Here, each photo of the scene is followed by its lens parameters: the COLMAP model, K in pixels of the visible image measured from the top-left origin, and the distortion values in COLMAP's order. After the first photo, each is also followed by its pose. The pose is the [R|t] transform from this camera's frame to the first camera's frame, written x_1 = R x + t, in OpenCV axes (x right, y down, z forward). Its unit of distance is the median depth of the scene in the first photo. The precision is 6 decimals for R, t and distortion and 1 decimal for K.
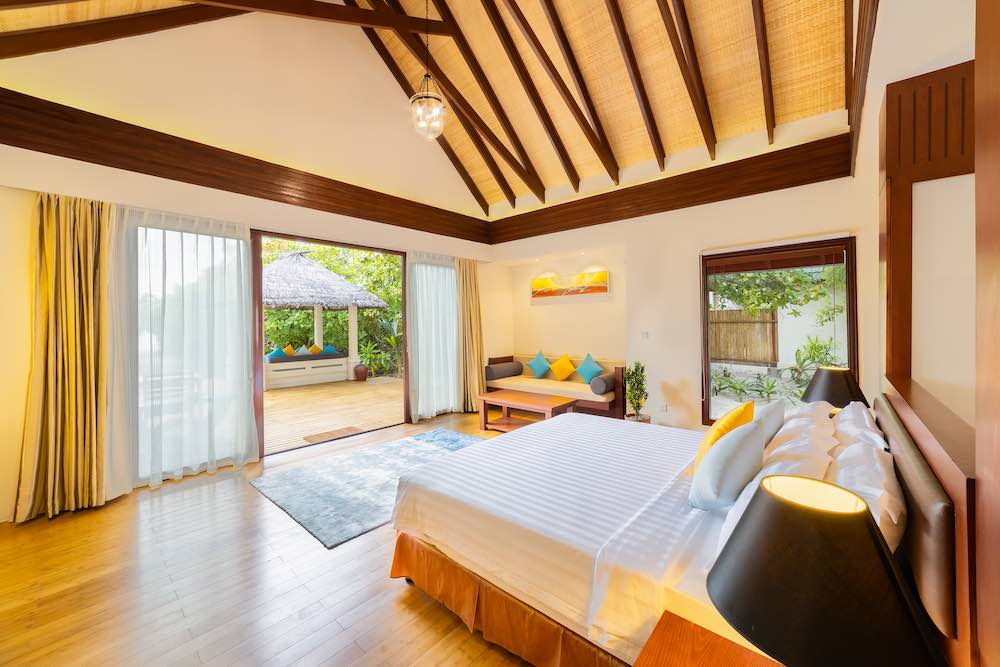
lens RADIAL K [[386.5, 0, 501.8], [0, 386.5, 324.4], [0, 0, 1]] dist [-0.008096, 0.000183]
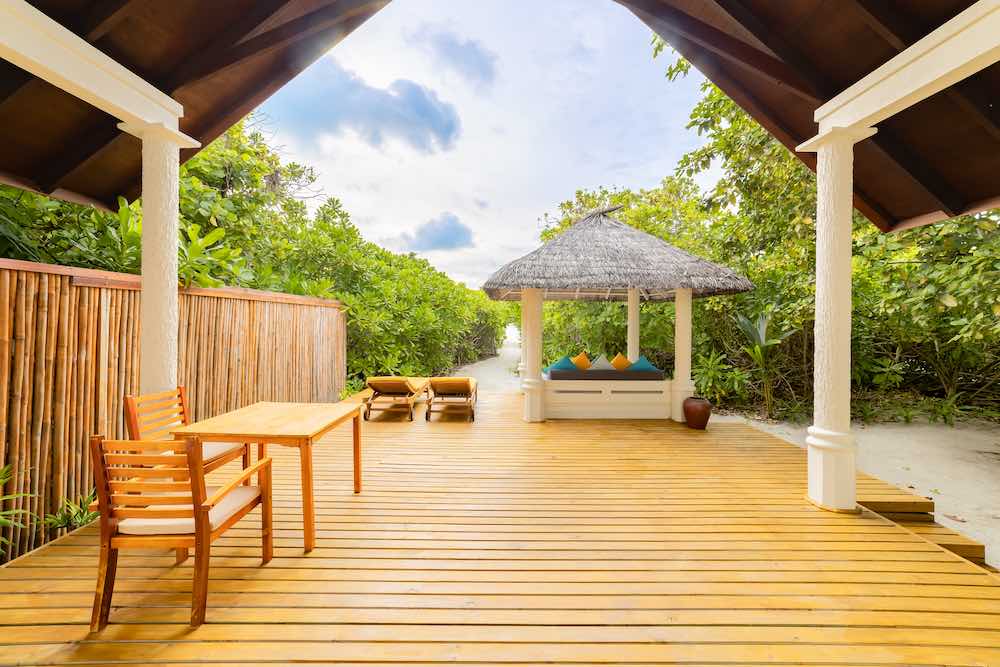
lens RADIAL K [[386.5, 0, 504.5], [0, 386.5, 327.1], [0, 0, 1]] dist [-0.008096, 0.000183]
pose [[0.677704, 0.022517, -0.734990, -0.131469], [-0.015140, 0.999746, 0.016668, 0.000814], [0.735179, -0.000168, 0.677873, 0.378710]]
